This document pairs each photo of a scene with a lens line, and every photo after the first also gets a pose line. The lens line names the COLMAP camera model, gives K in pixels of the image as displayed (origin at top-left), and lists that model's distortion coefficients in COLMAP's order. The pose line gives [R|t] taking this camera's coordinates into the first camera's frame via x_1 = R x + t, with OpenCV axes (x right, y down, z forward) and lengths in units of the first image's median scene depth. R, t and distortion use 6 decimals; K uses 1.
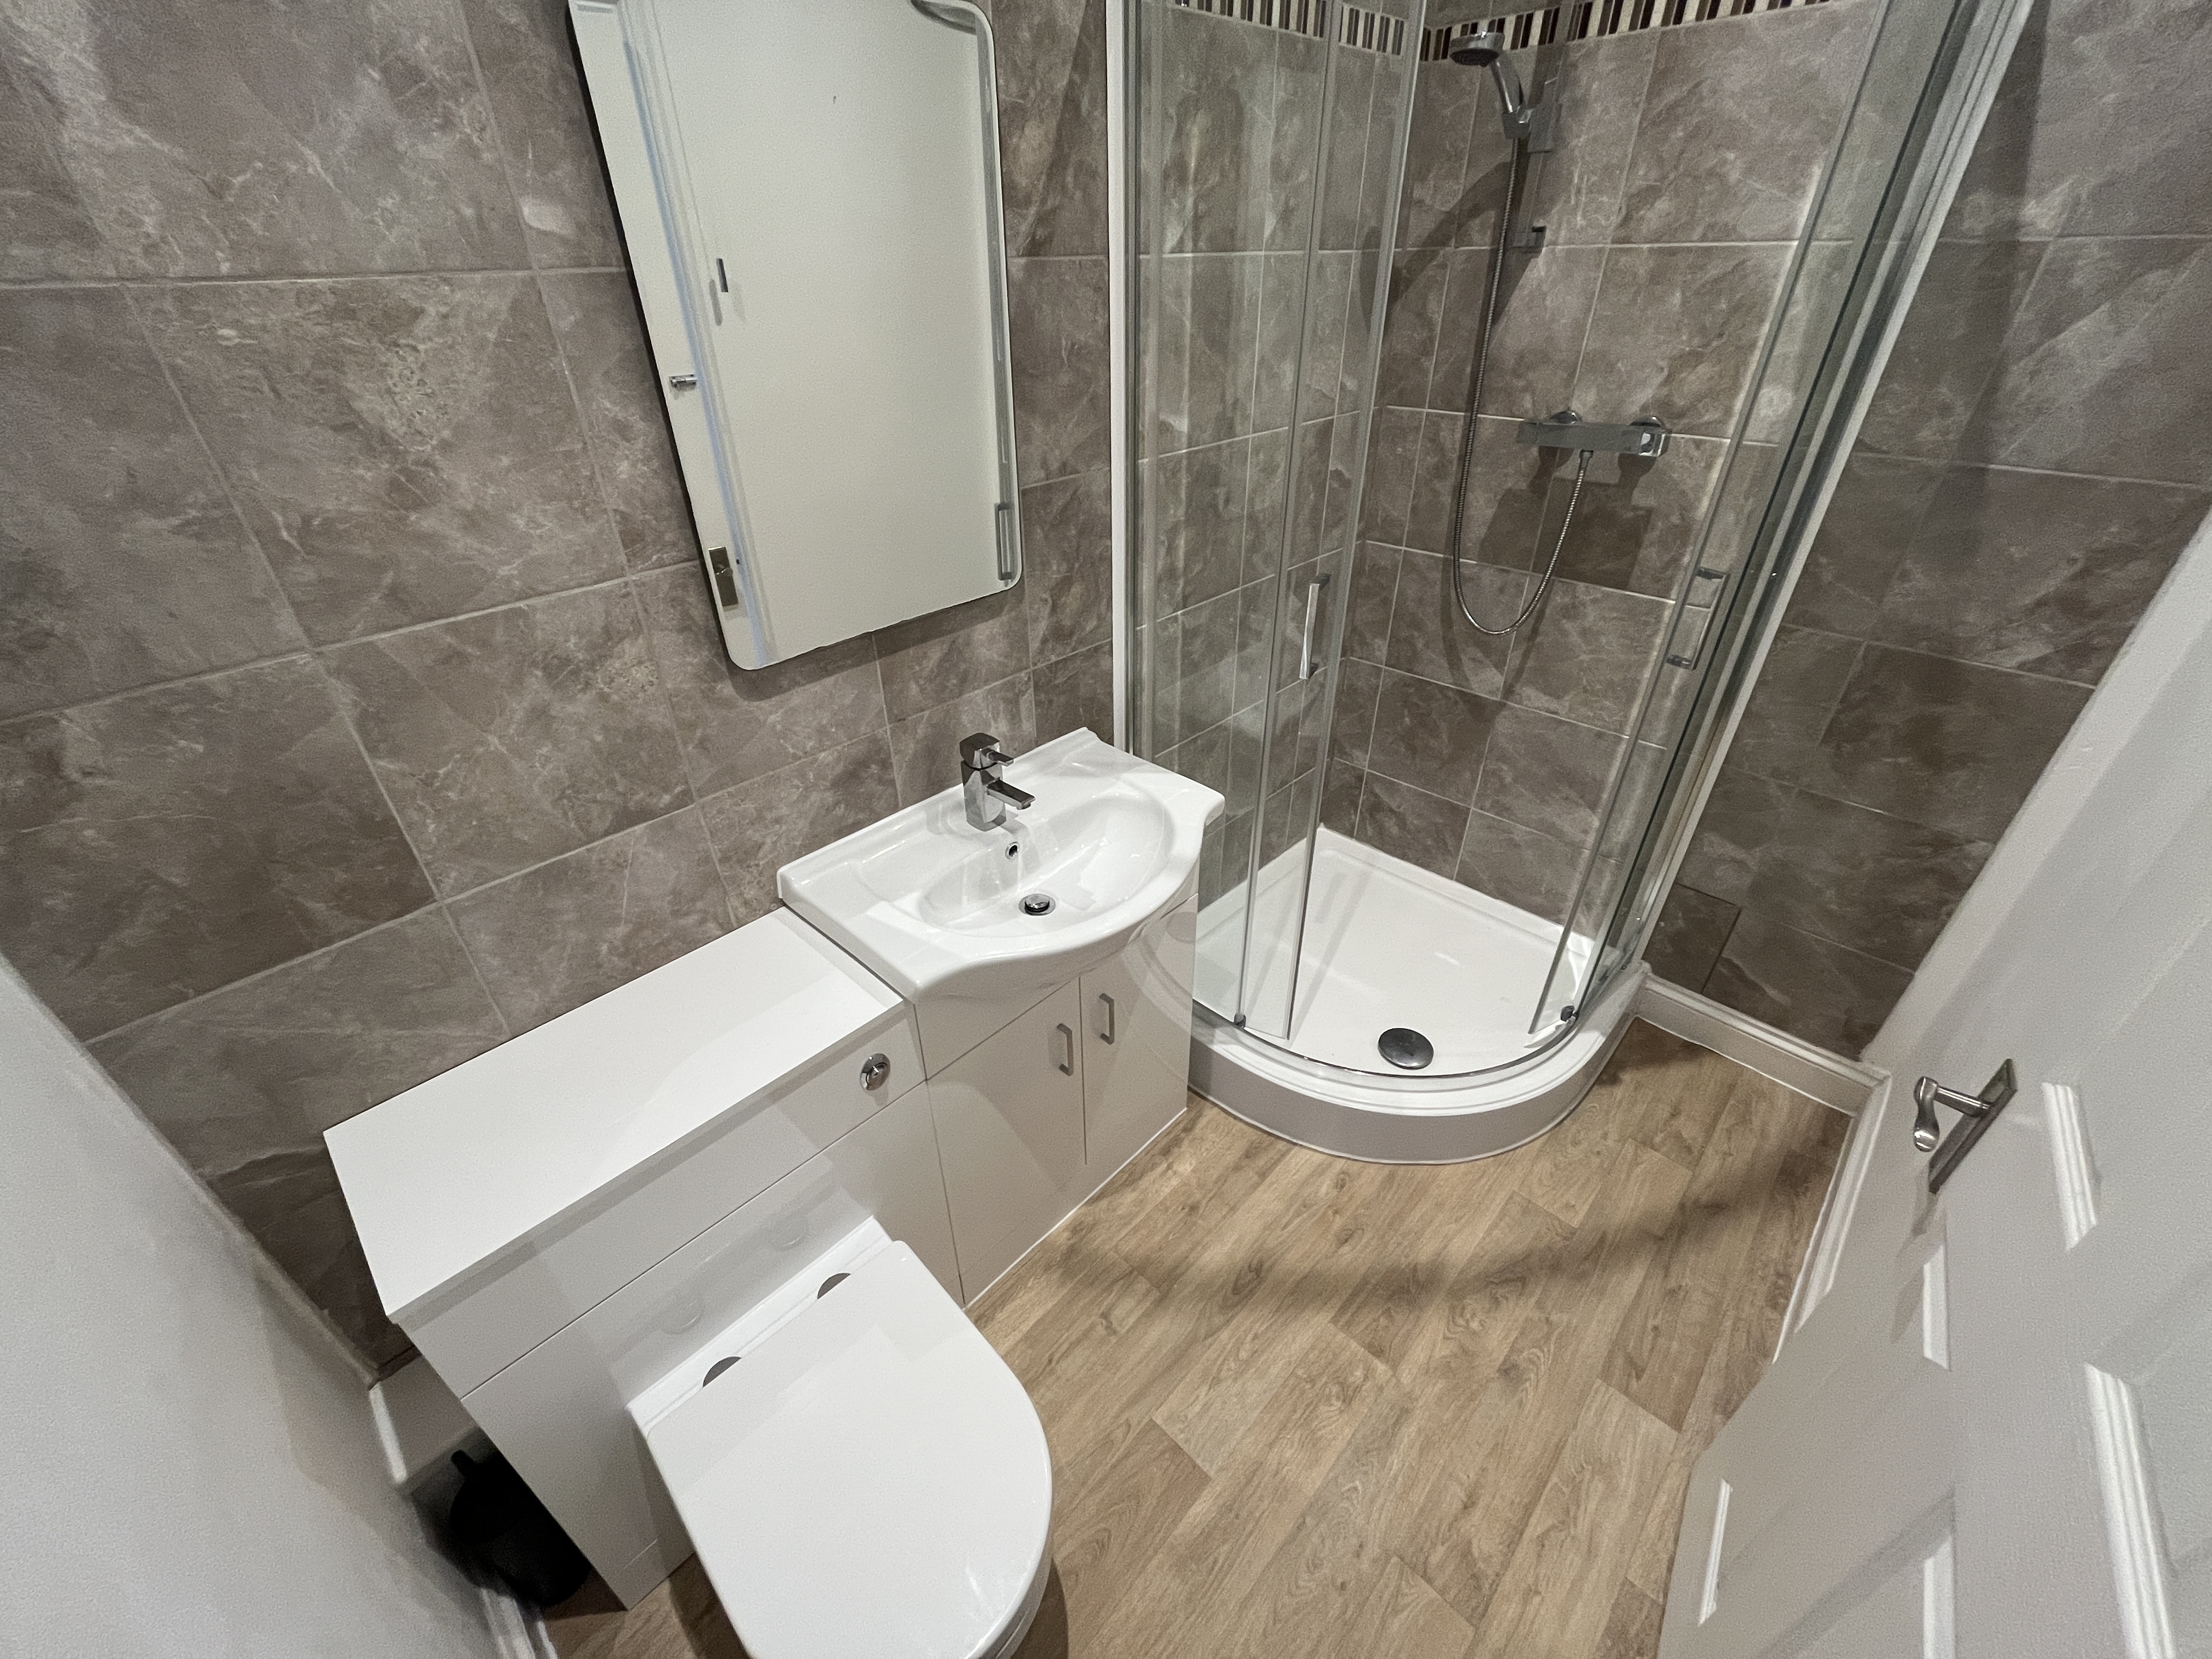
lens RADIAL K [[890.9, 0, 1097.9], [0, 890.9, 829.4], [0, 0, 1]] dist [-0.003961, -0.000456]
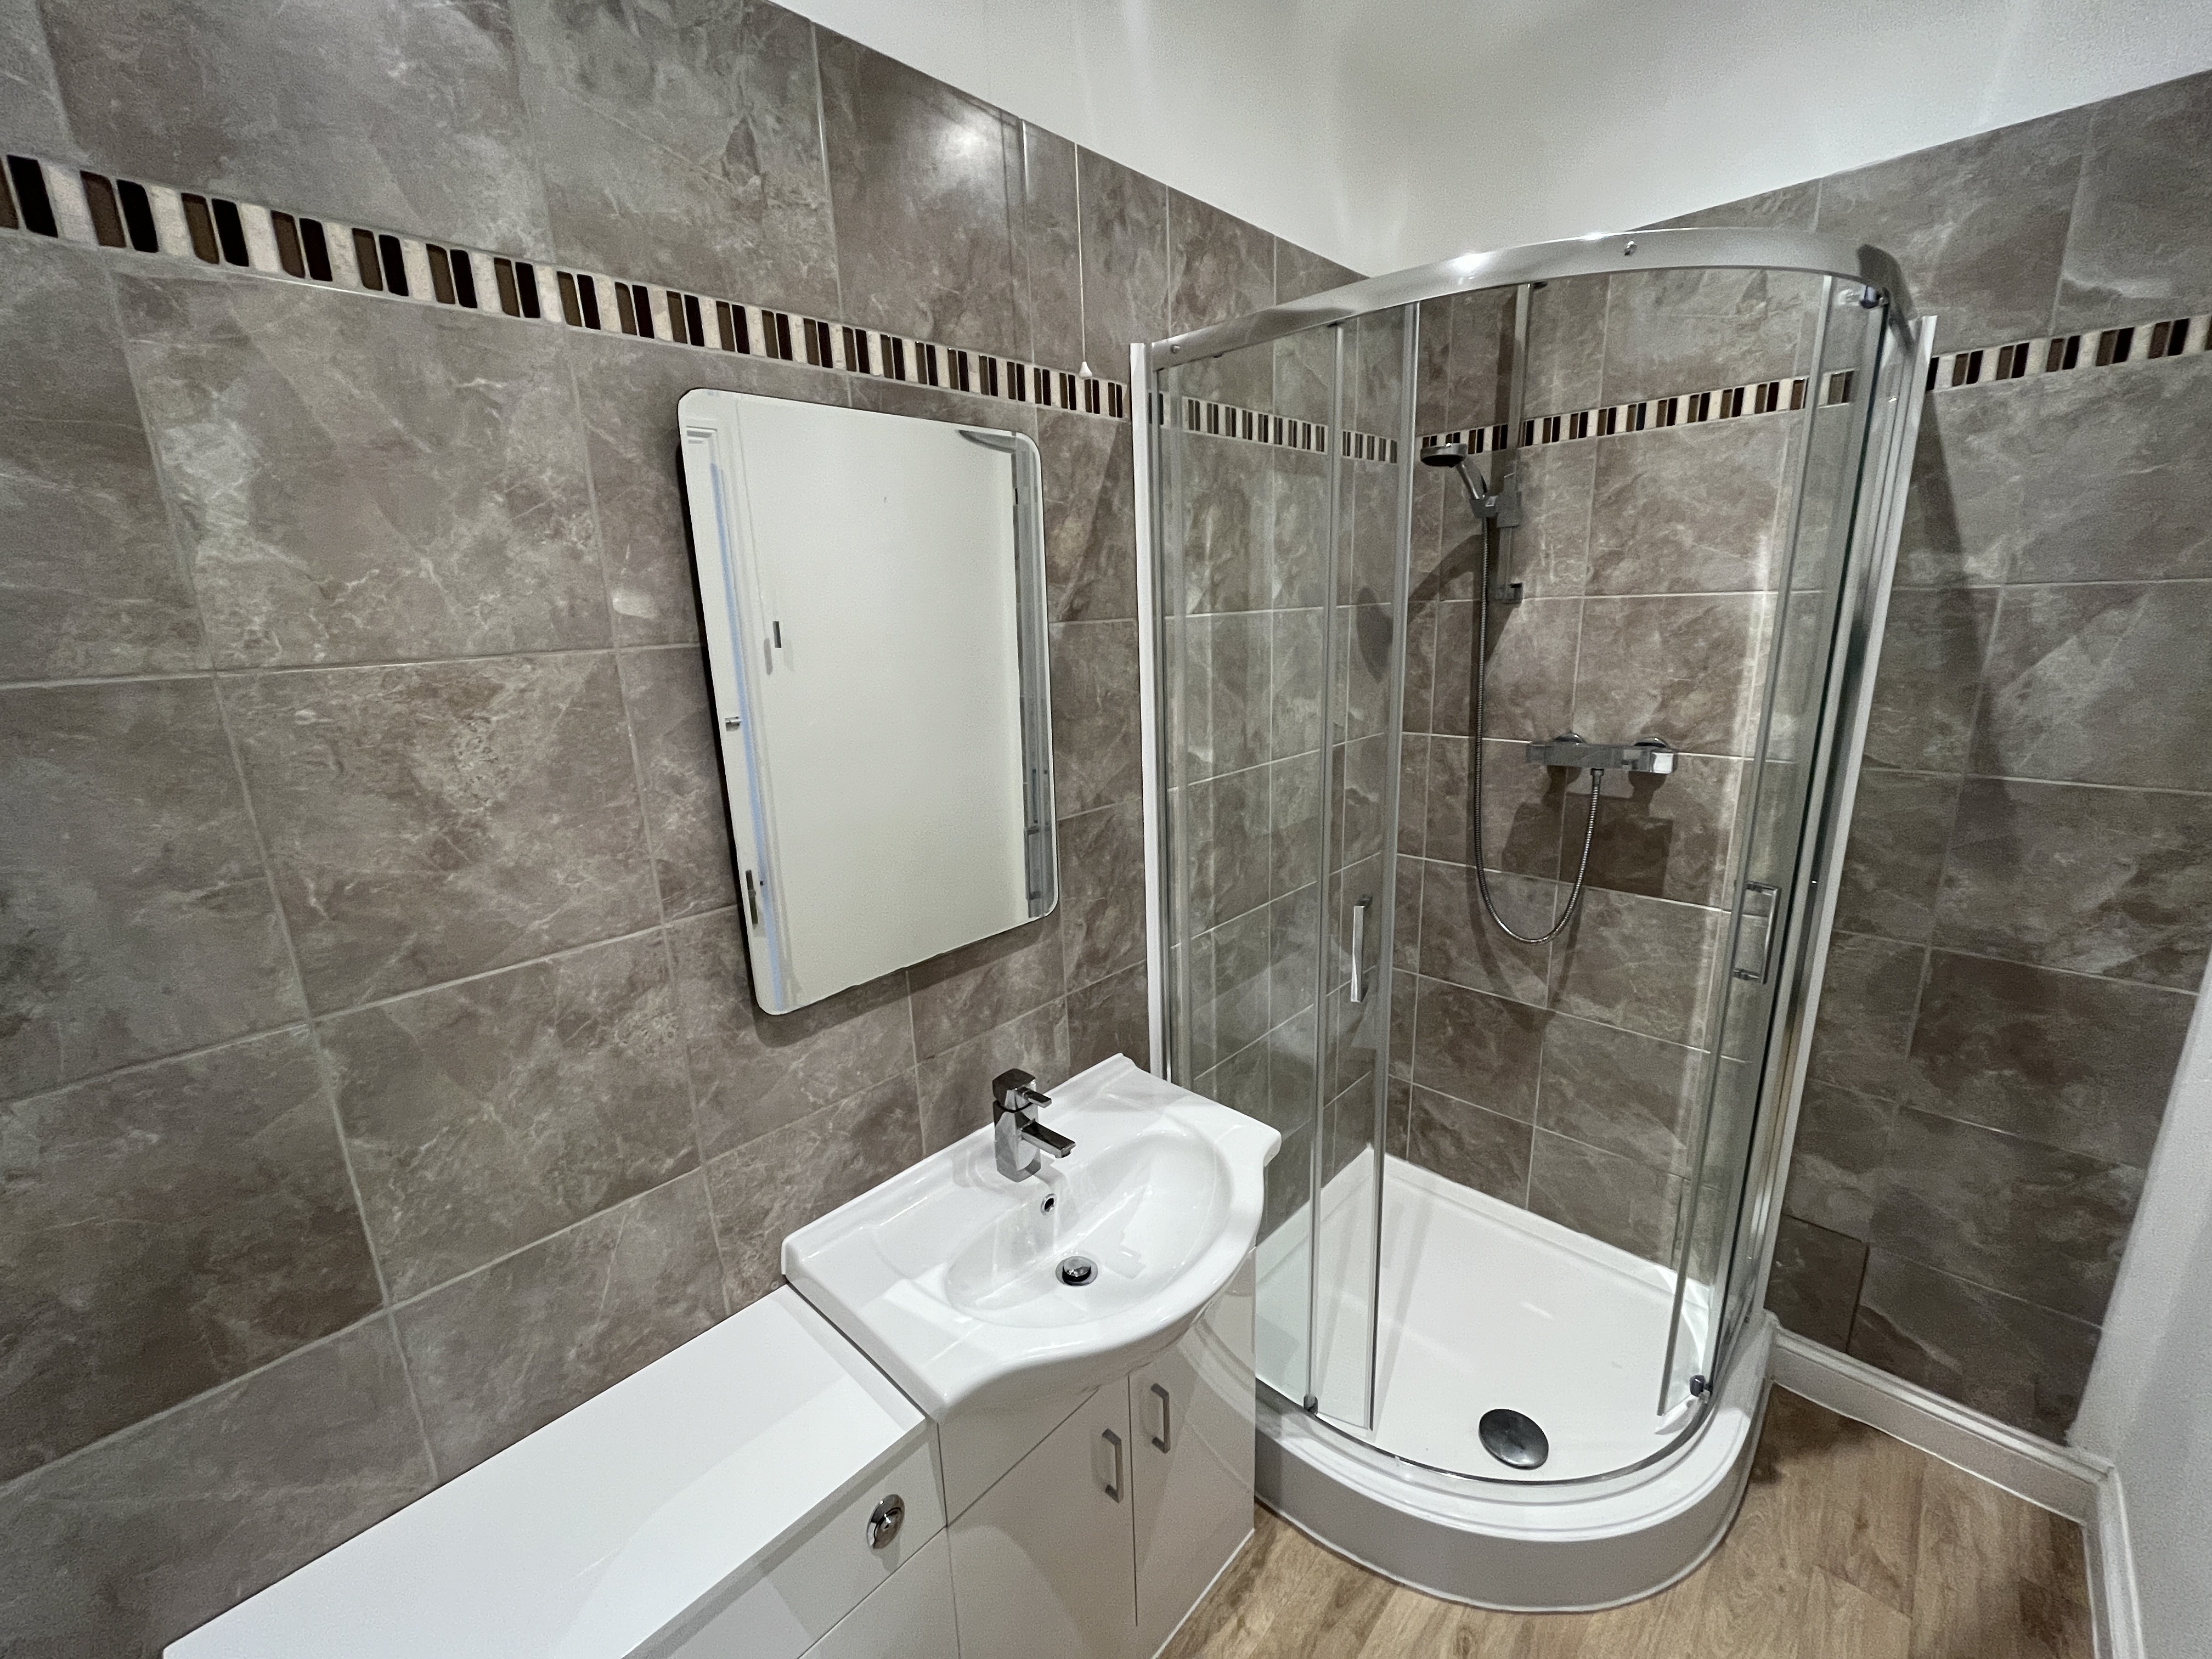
lens RADIAL K [[890.9, 0, 1097.9], [0, 890.9, 829.4], [0, 0, 1]] dist [-0.003961, -0.000456]
pose [[0.999791, -0.020436, 0.000495, -0.041686], [0.019530, 0.947753, -0.318407, -0.049723], [0.006038, 0.318350, 0.947954, 0.044222]]
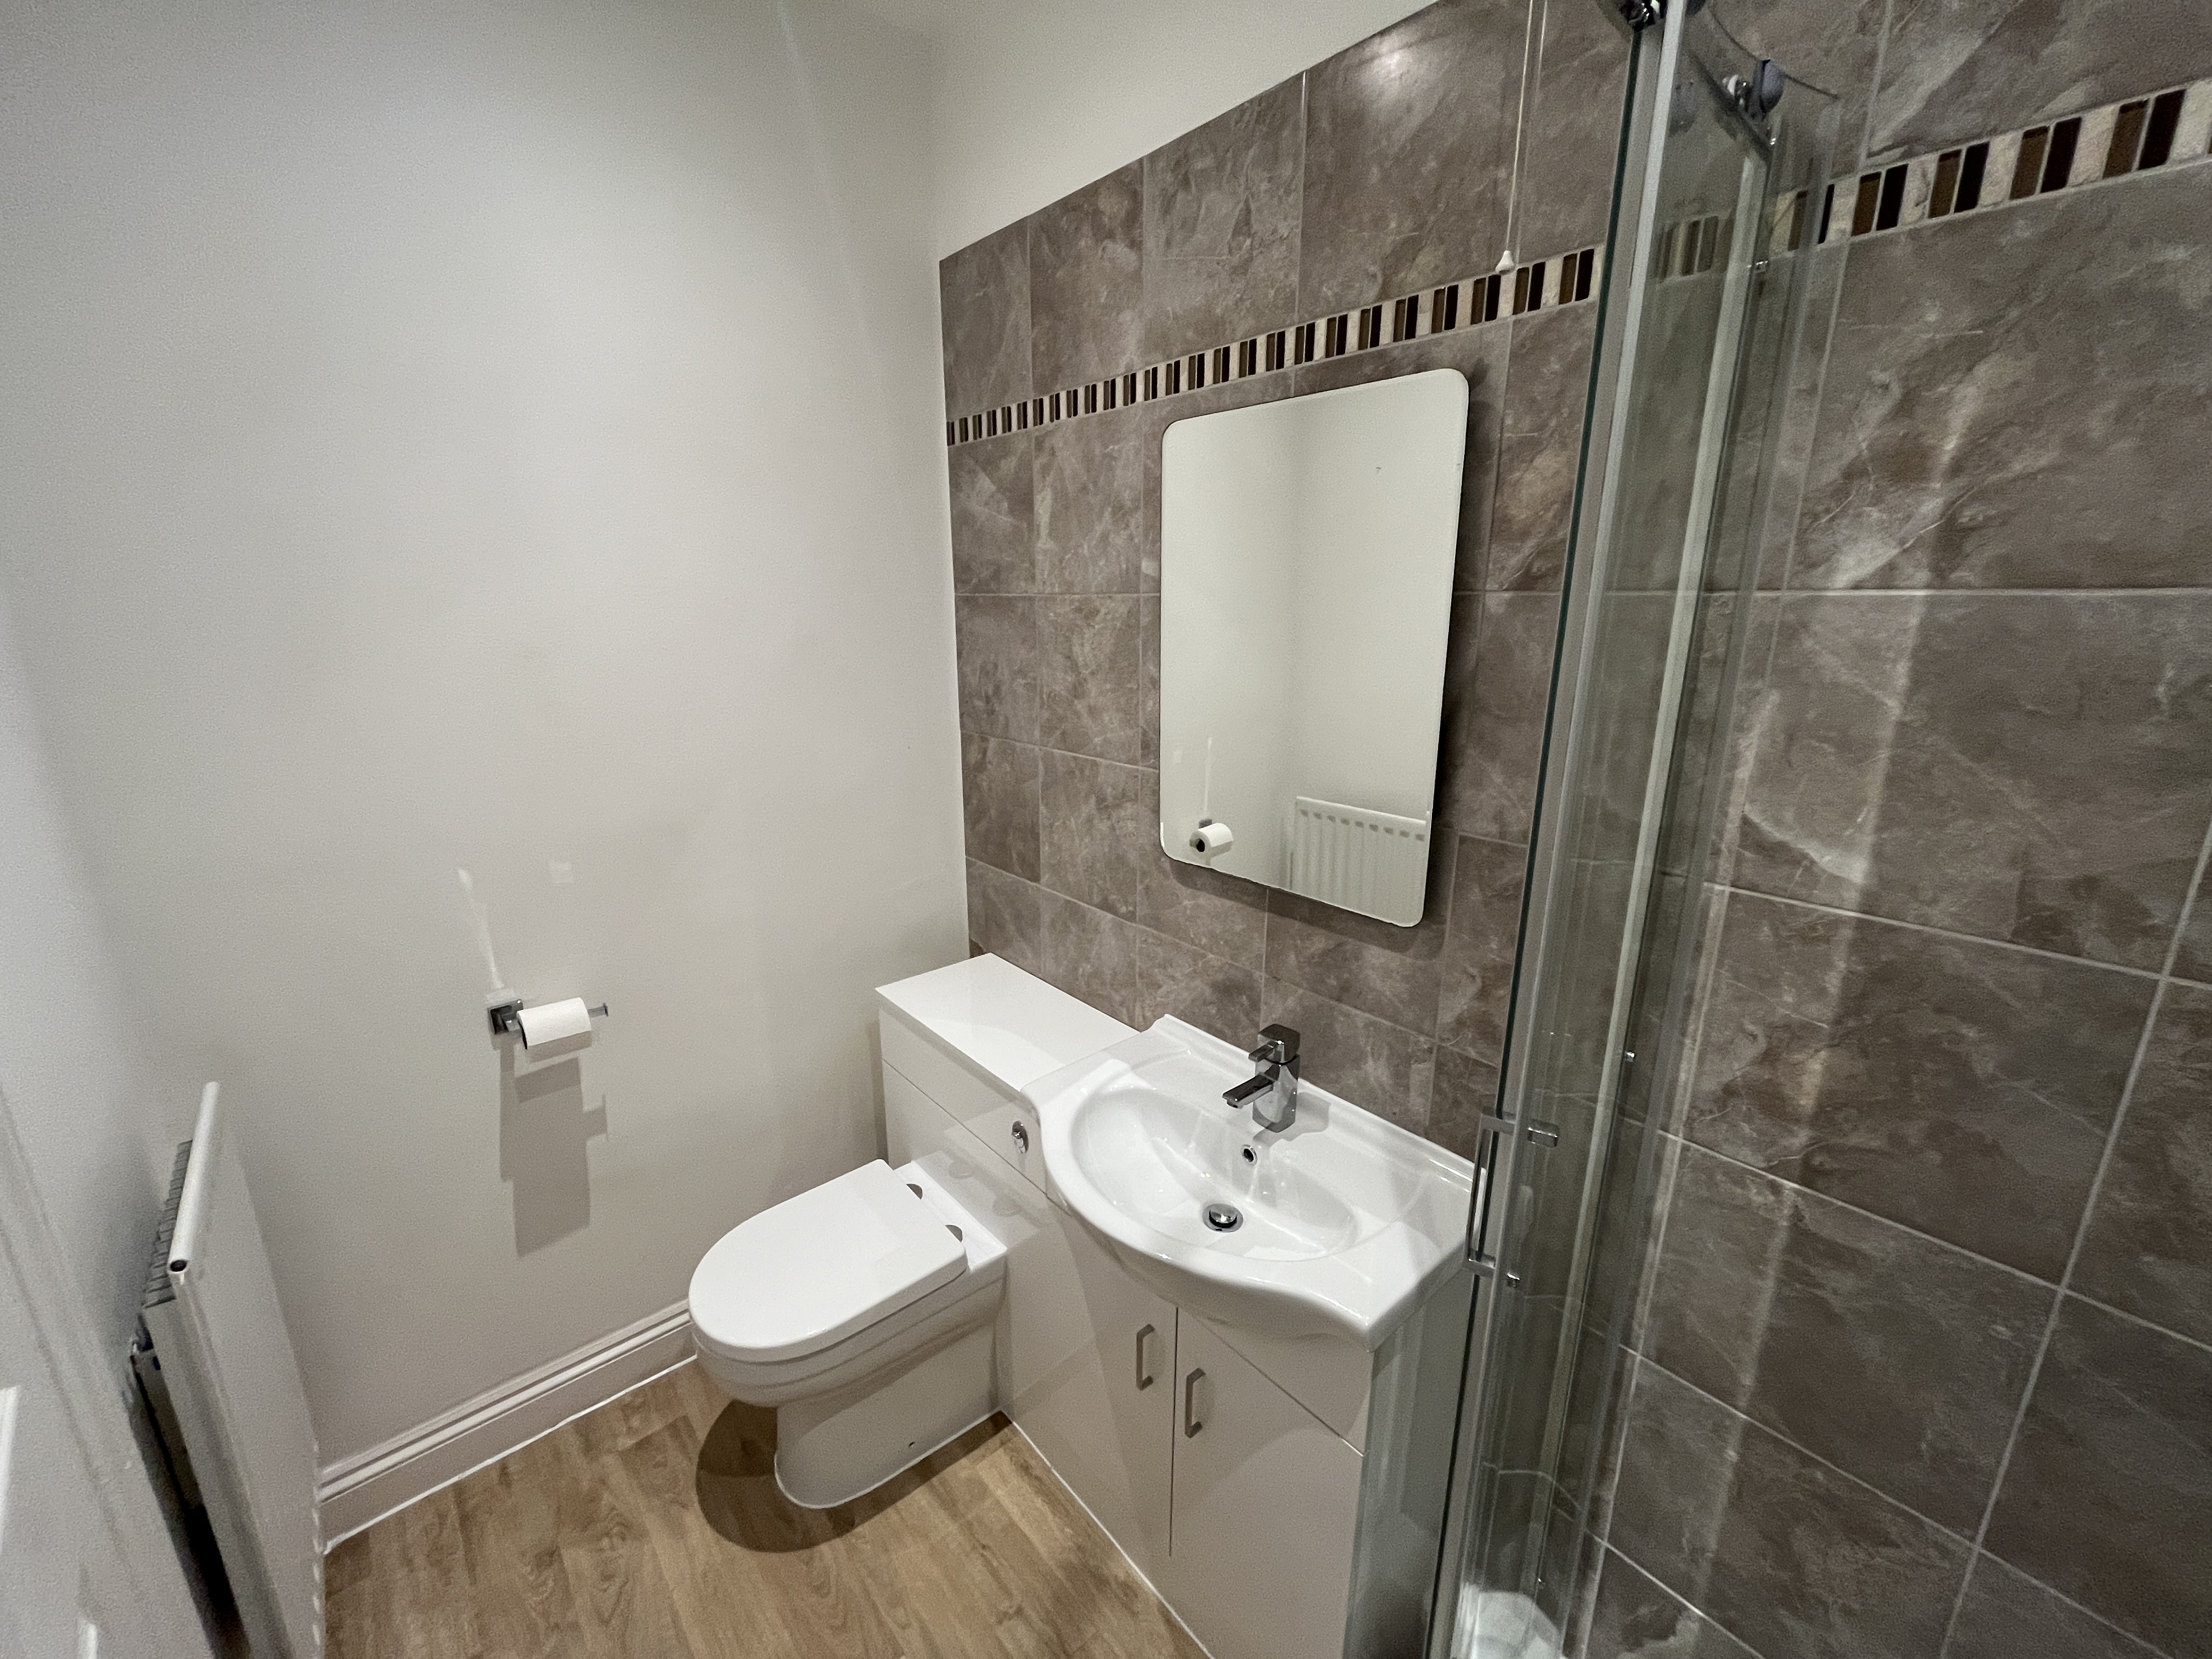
lens RADIAL K [[898.1, 0, 1082.4], [0, 898.1, 828.6], [0, 0, 1]] dist [0.005783, -0.005621]
pose [[-0.103046, 0.272340, -0.956667, 0.757436], [-0.531498, 0.797893, 0.284390, -0.440596], [0.840768, 0.537772, 0.062528, 0.652118]]
